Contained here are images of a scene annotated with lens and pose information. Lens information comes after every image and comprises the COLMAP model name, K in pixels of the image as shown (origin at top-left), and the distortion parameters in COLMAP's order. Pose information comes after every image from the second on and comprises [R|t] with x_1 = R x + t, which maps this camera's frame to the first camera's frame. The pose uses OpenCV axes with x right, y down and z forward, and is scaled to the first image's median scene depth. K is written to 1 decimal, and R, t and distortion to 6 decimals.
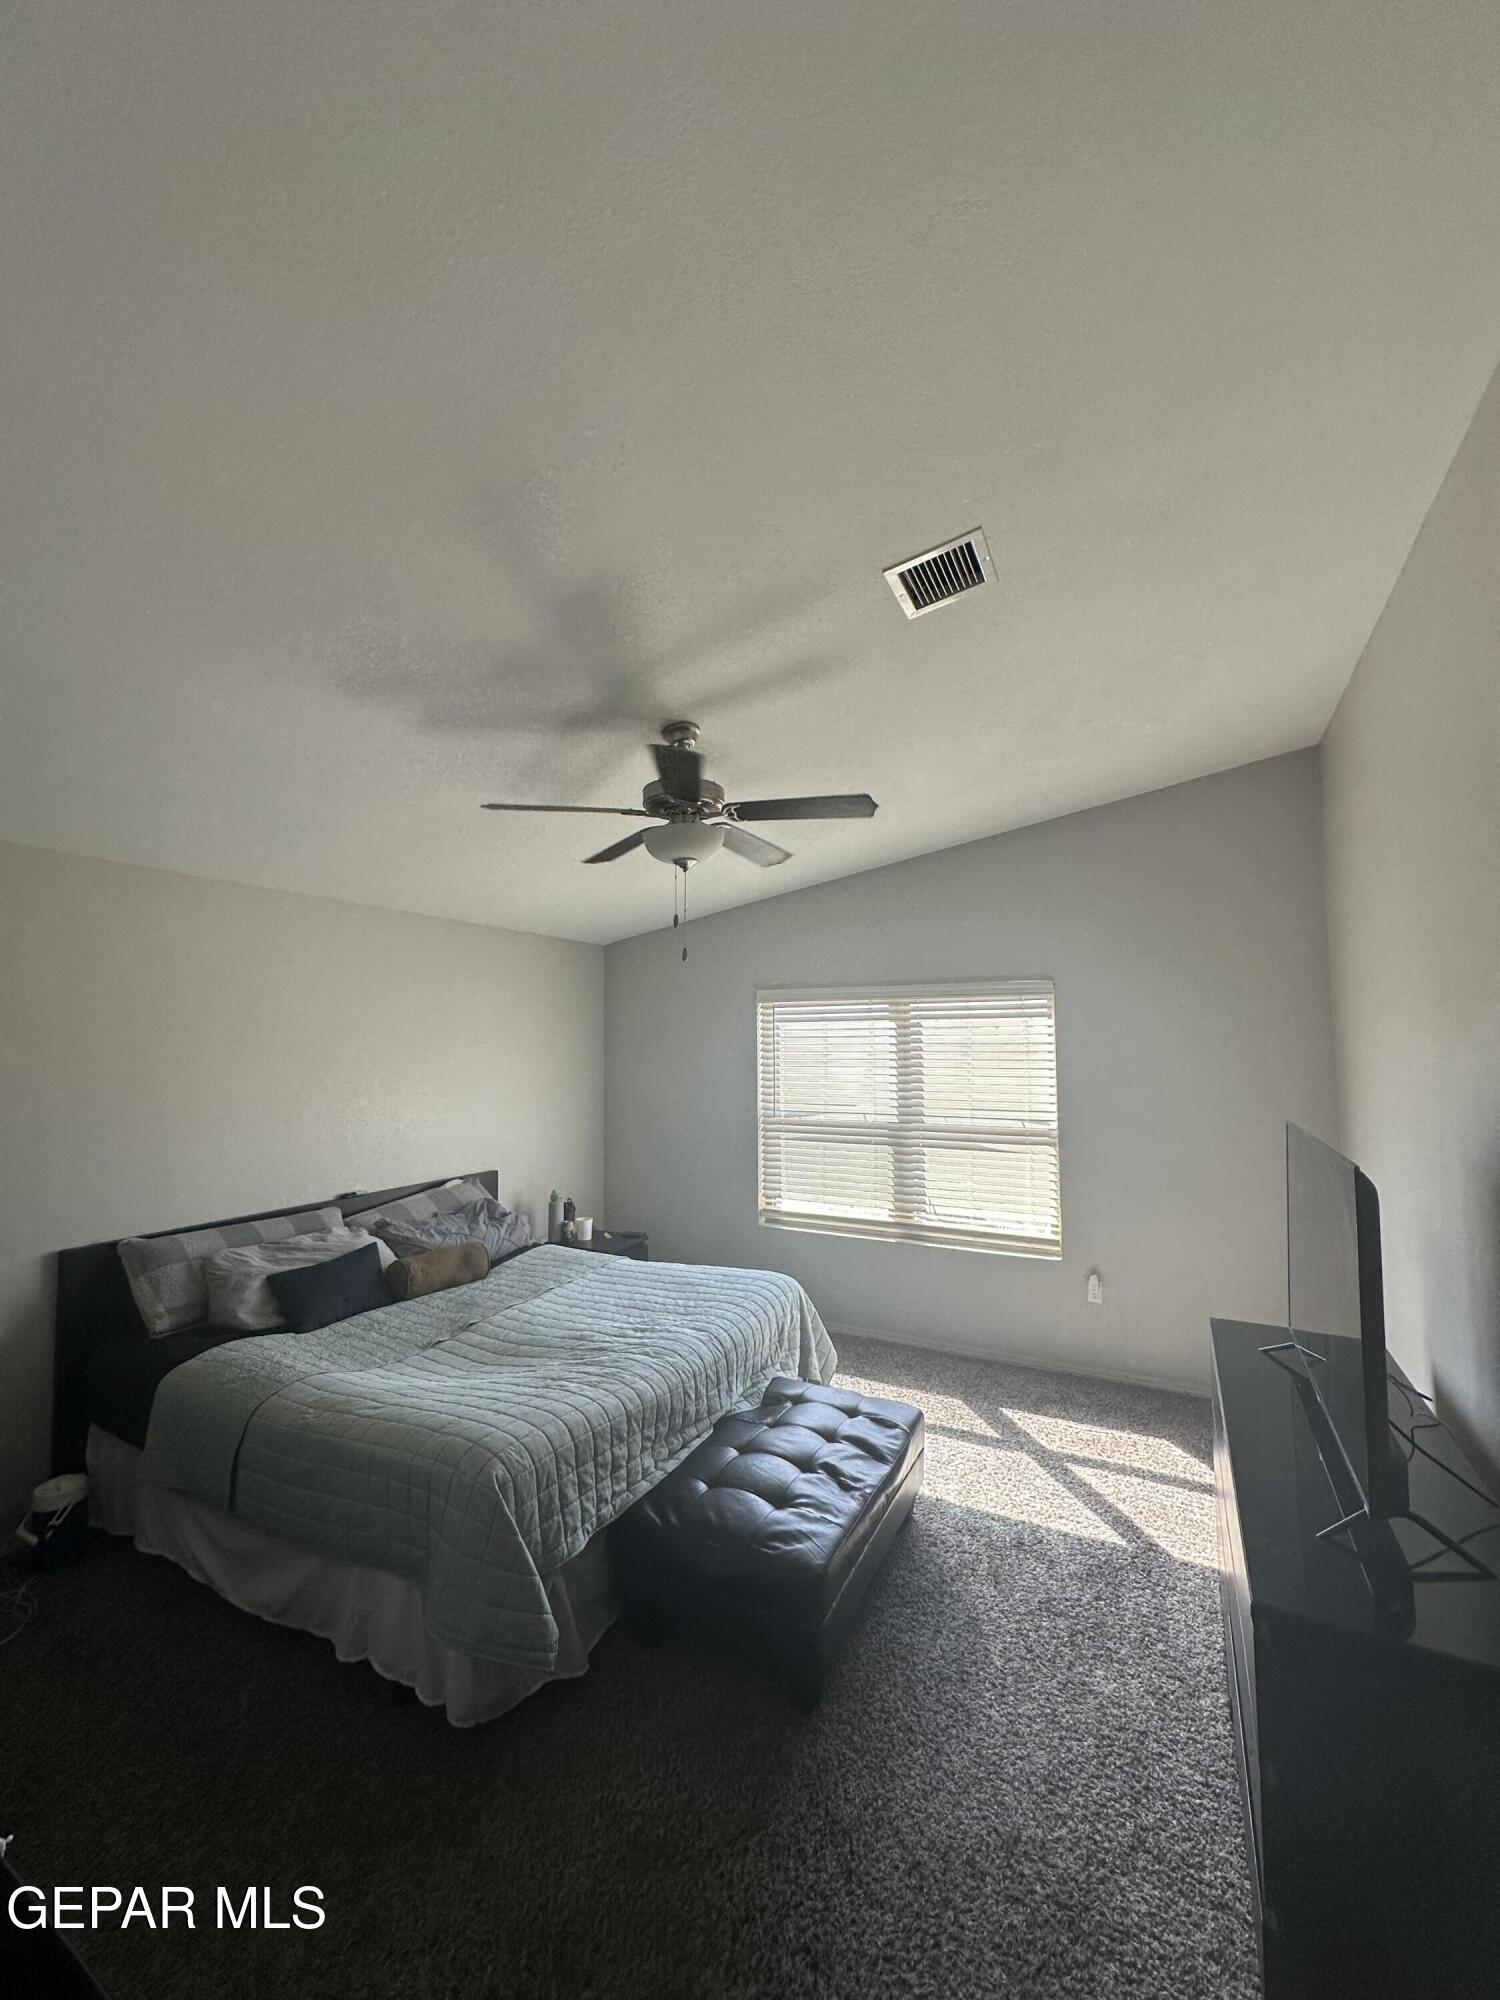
lens RADIAL K [[796.0, 0, 752.9], [0, 796.0, 998.1], [0, 0, 1]] dist [-0.007556, 0.002151]
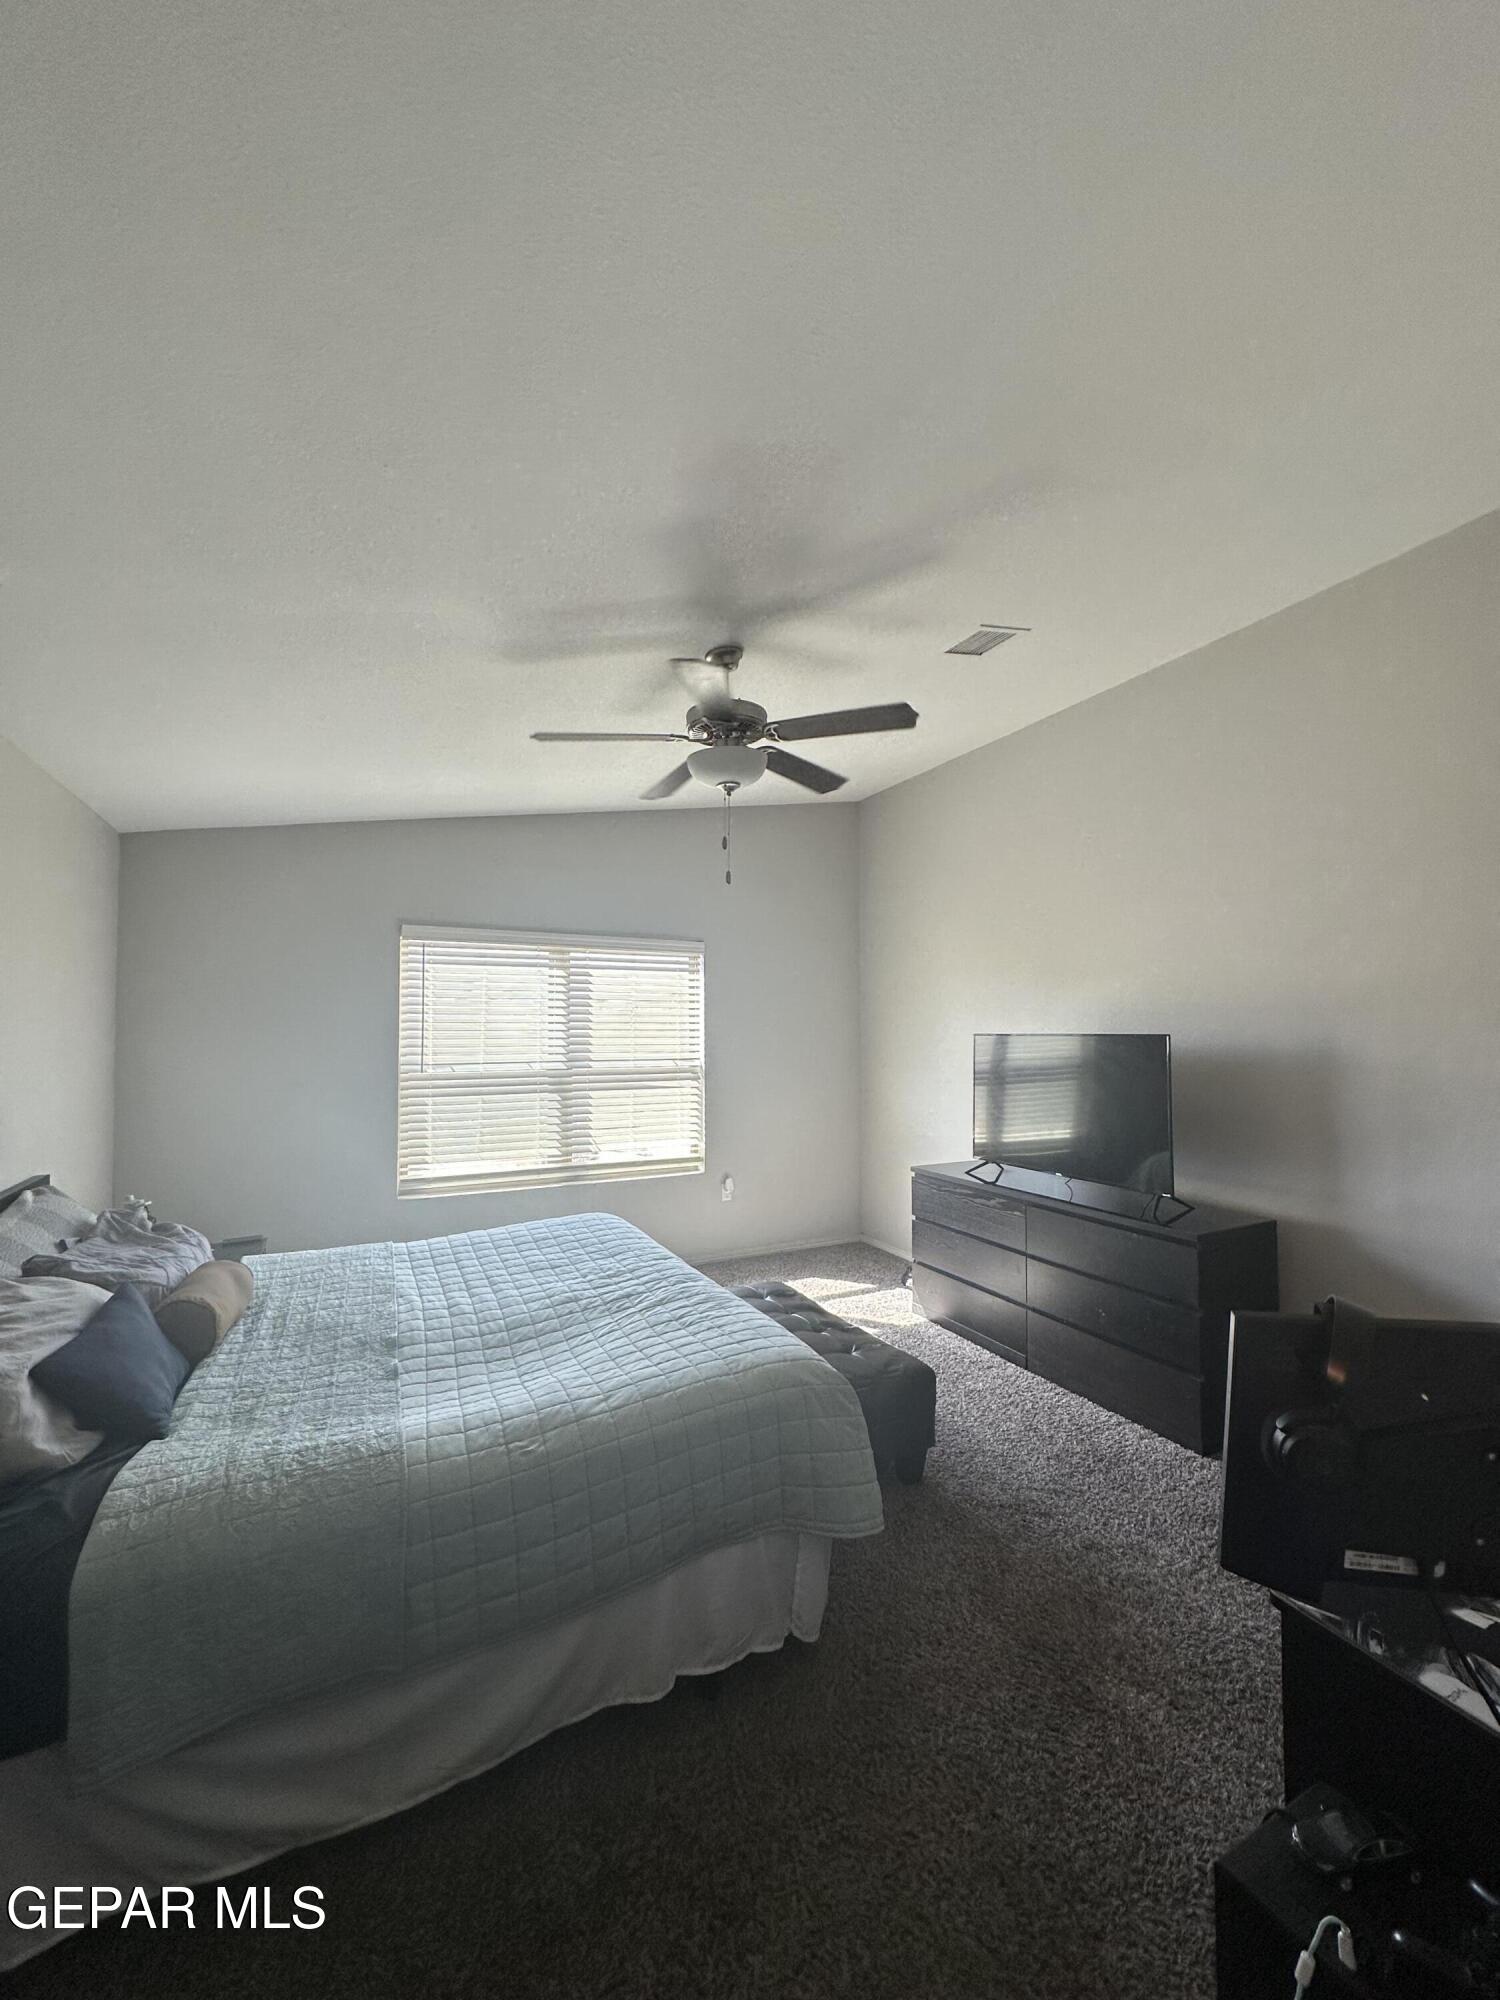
lens RADIAL K [[796.0, 0, 752.9], [0, 796.0, 998.1], [0, 0, 1]] dist [-0.007556, 0.002151]
pose [[0.583276, 0.029789, 0.811728, -0.609839], [-0.049551, 0.998771, -0.001047, 0.066314], [-0.810761, -0.039611, 0.584035, 0.257023]]
